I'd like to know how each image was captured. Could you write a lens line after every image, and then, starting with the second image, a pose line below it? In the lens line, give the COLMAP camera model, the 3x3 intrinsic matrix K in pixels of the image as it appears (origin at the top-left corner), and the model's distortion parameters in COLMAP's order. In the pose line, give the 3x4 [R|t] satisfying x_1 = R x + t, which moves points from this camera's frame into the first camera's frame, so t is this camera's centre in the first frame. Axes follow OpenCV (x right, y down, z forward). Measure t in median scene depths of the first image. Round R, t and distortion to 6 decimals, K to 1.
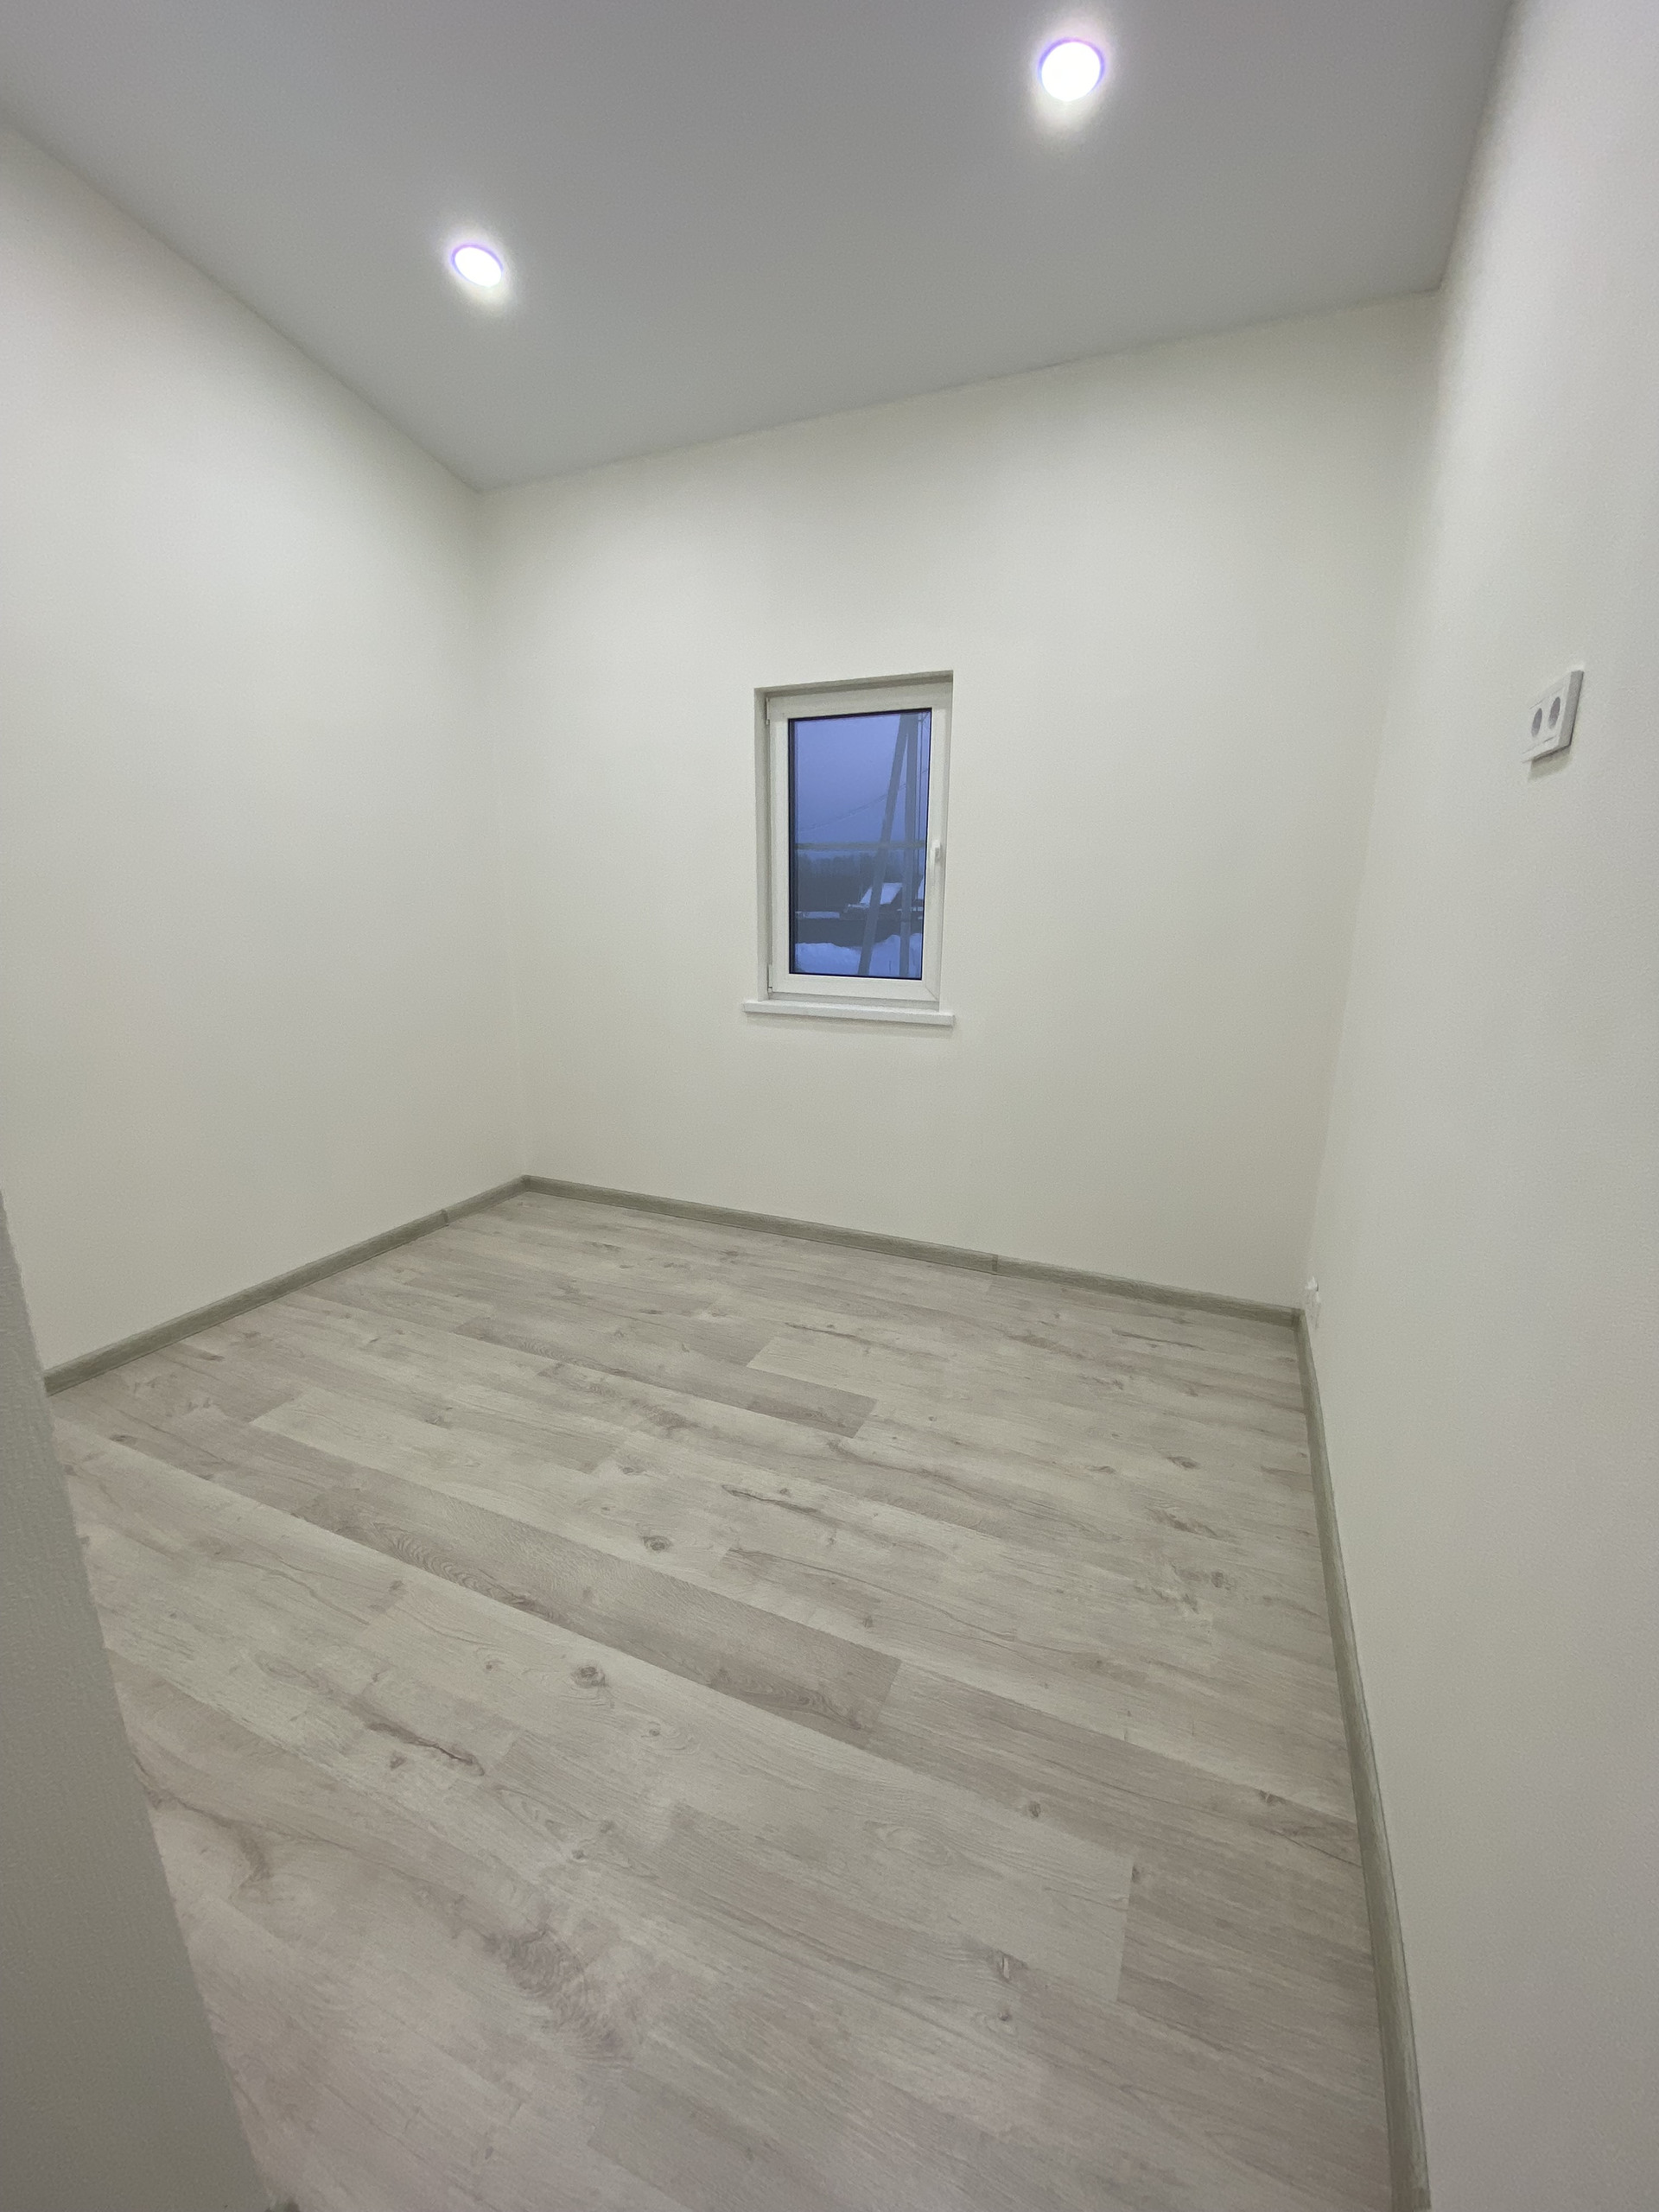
lens RADIAL K [[899.3, 0, 826.4], [0, 899.3, 1080.4], [0, 0, 1]] dist [-0.000328, -0.015770]
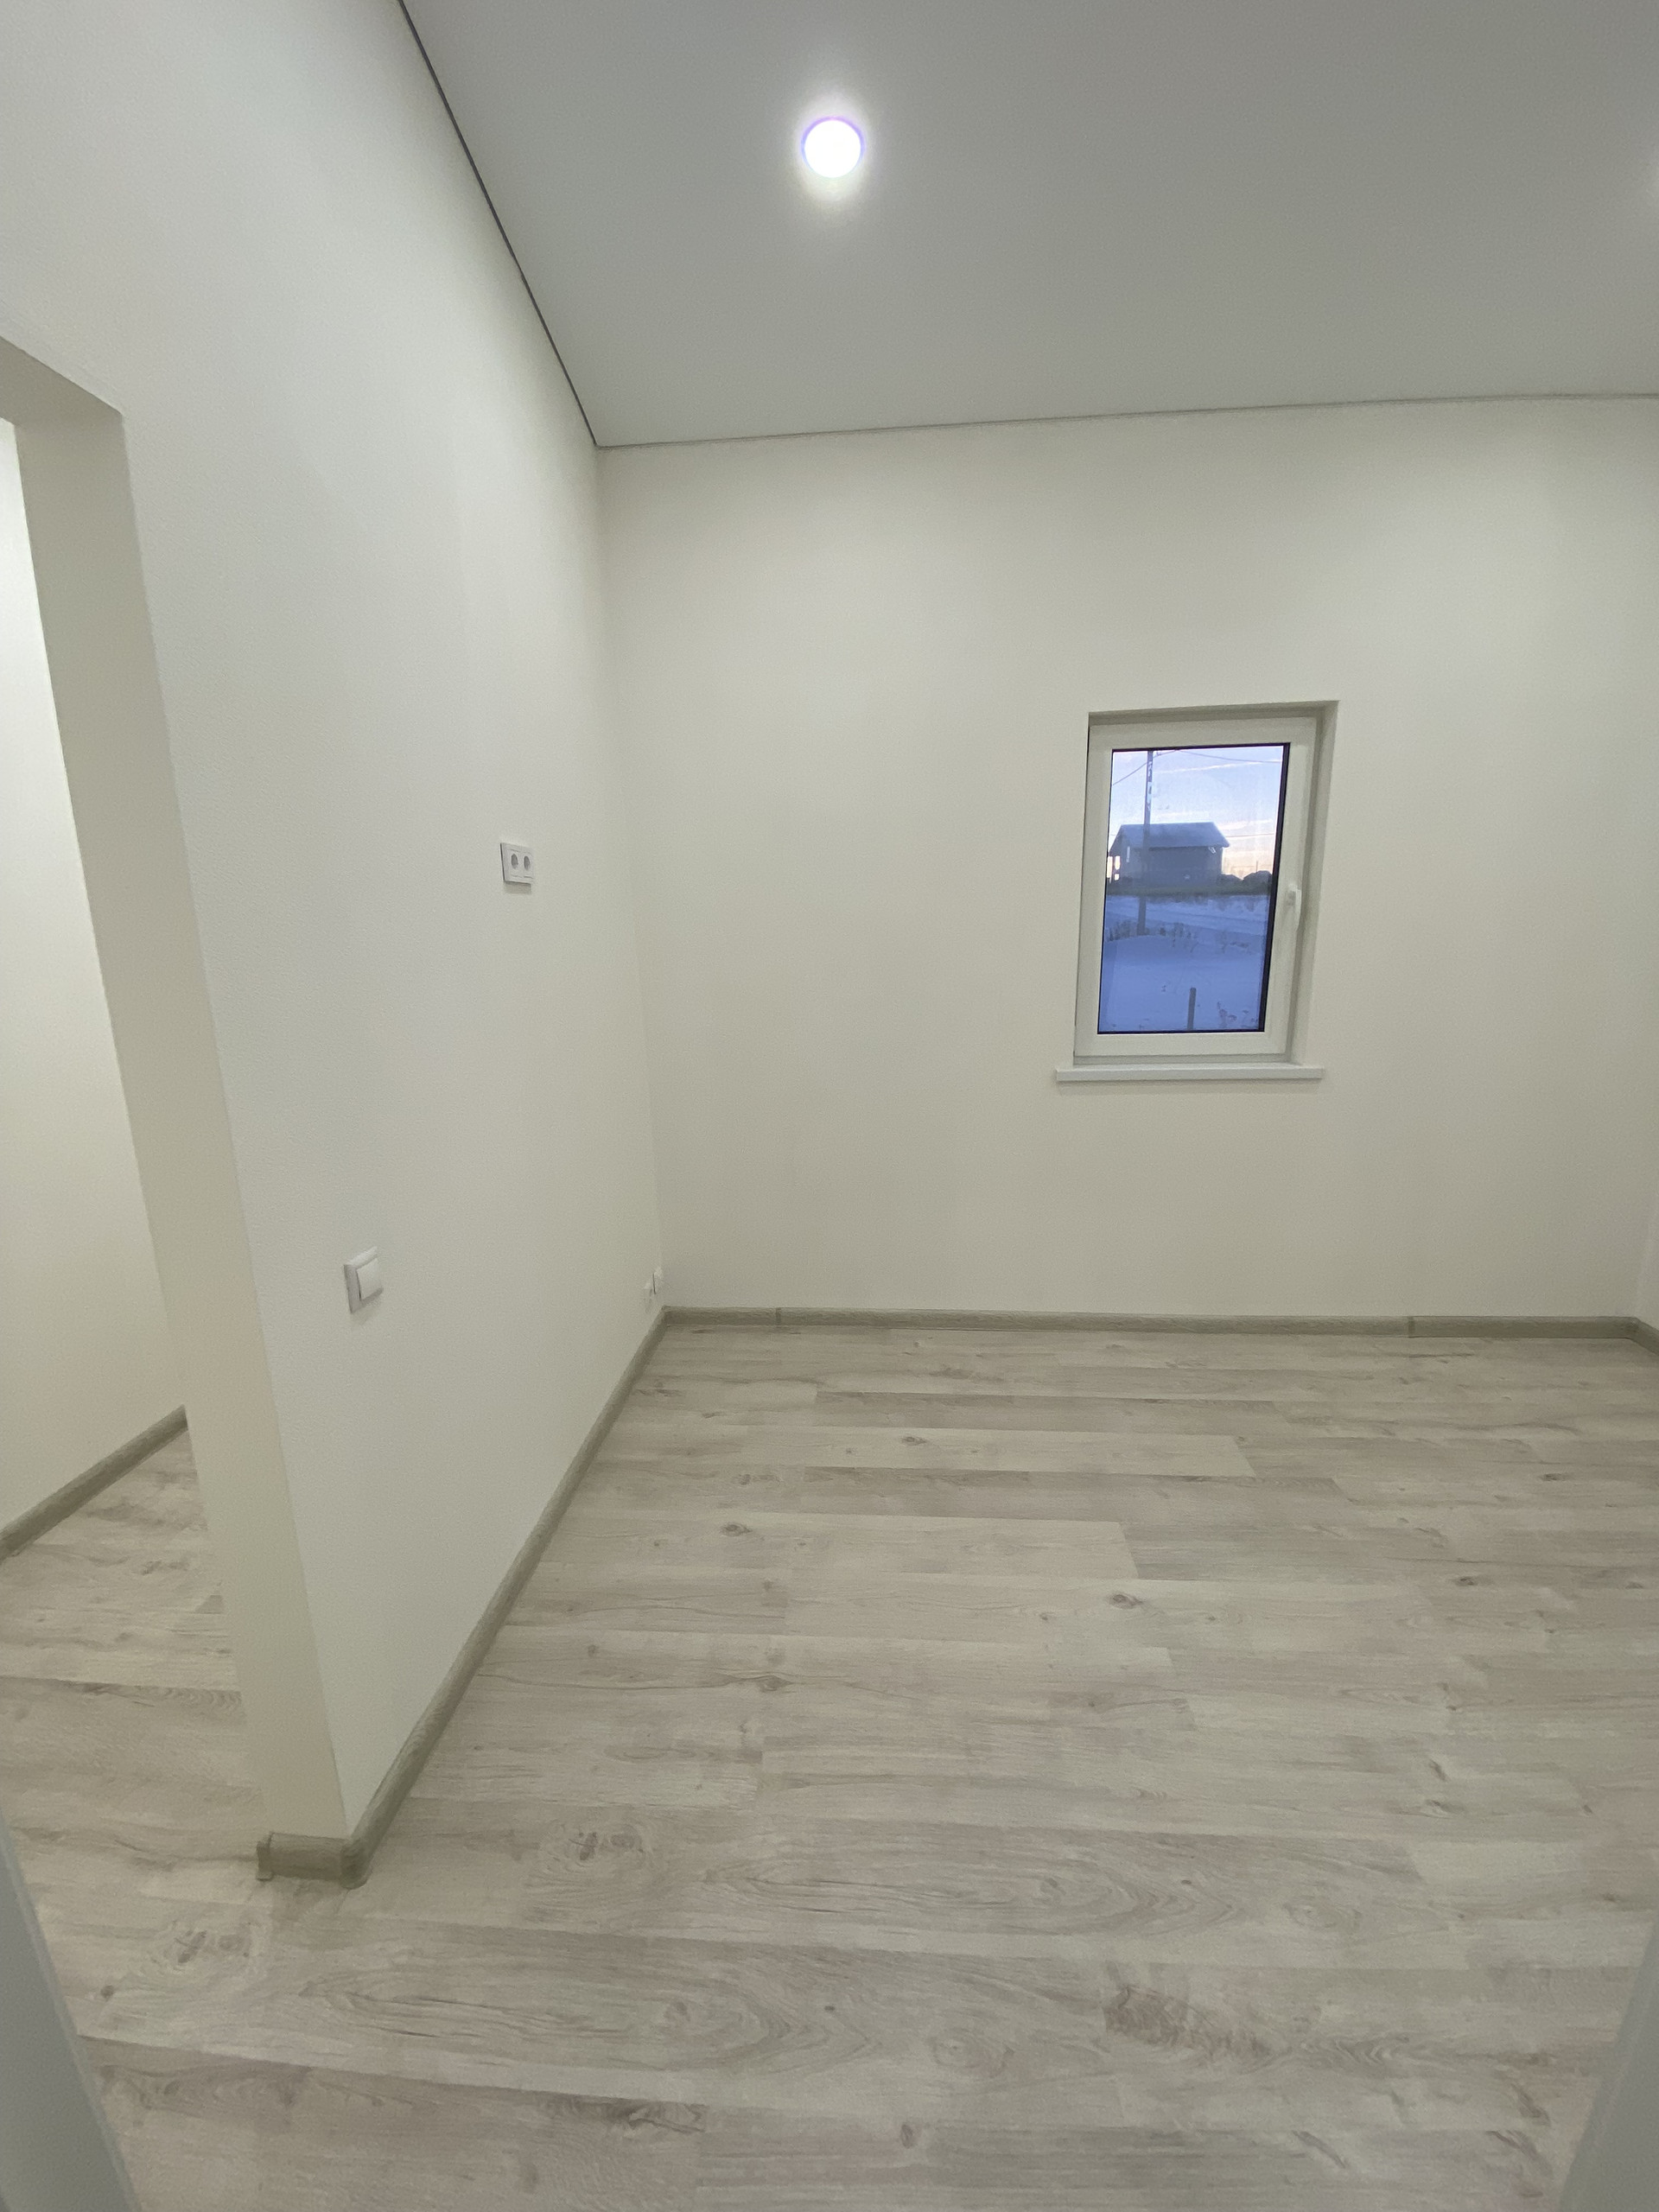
lens RADIAL K [[896.7, 0, 840.0], [0, 896.7, 1100.8], [0, 0, 1]] dist [0.008537, -0.015029]
pose [[0.943073, -0.083169, 0.322018, -0.590065], [0.096484, 0.995006, -0.025581, -0.057396], [-0.318282, 0.055194, 0.946388, 0.256966]]
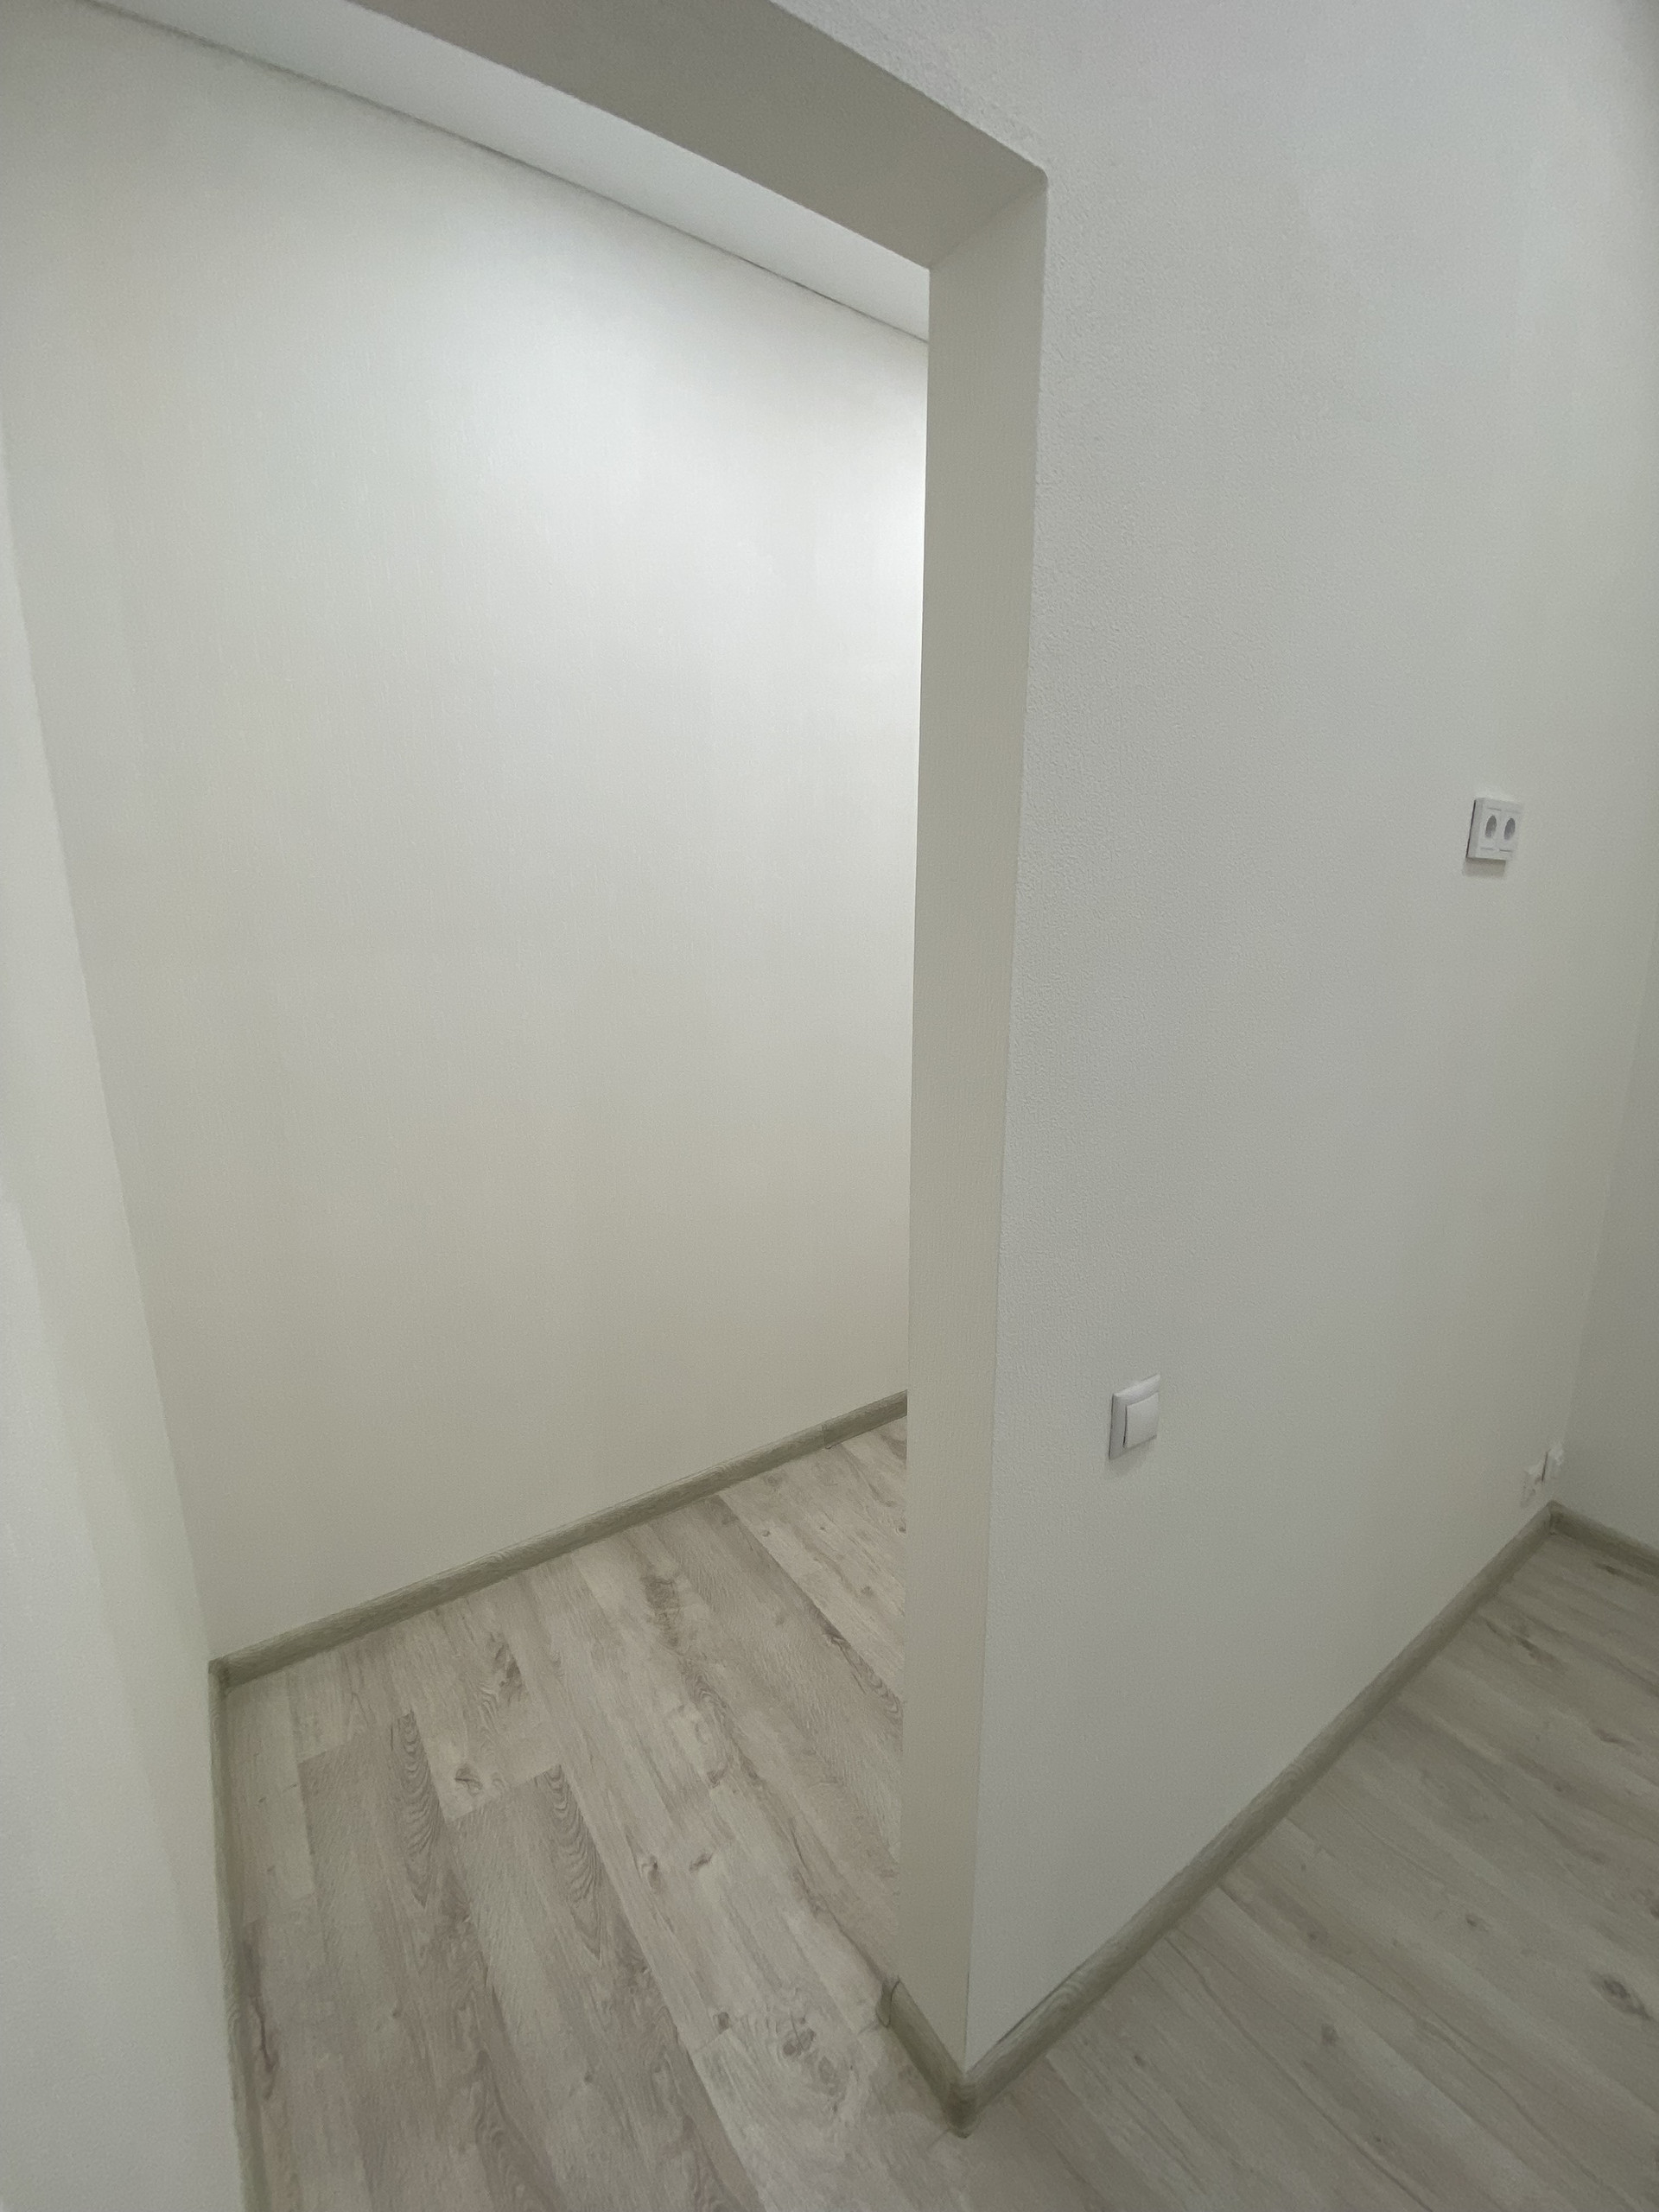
lens RADIAL K [[896.7, 0, 840.0], [0, 896.7, 1100.8], [0, 0, 1]] dist [0.008537, -0.015029]
pose [[0.850126, 0.117913, -0.513208, -0.617779], [-0.131464, 0.991271, 0.009981, -0.109898], [0.509905, 0.058983, 0.858206, 0.442623]]
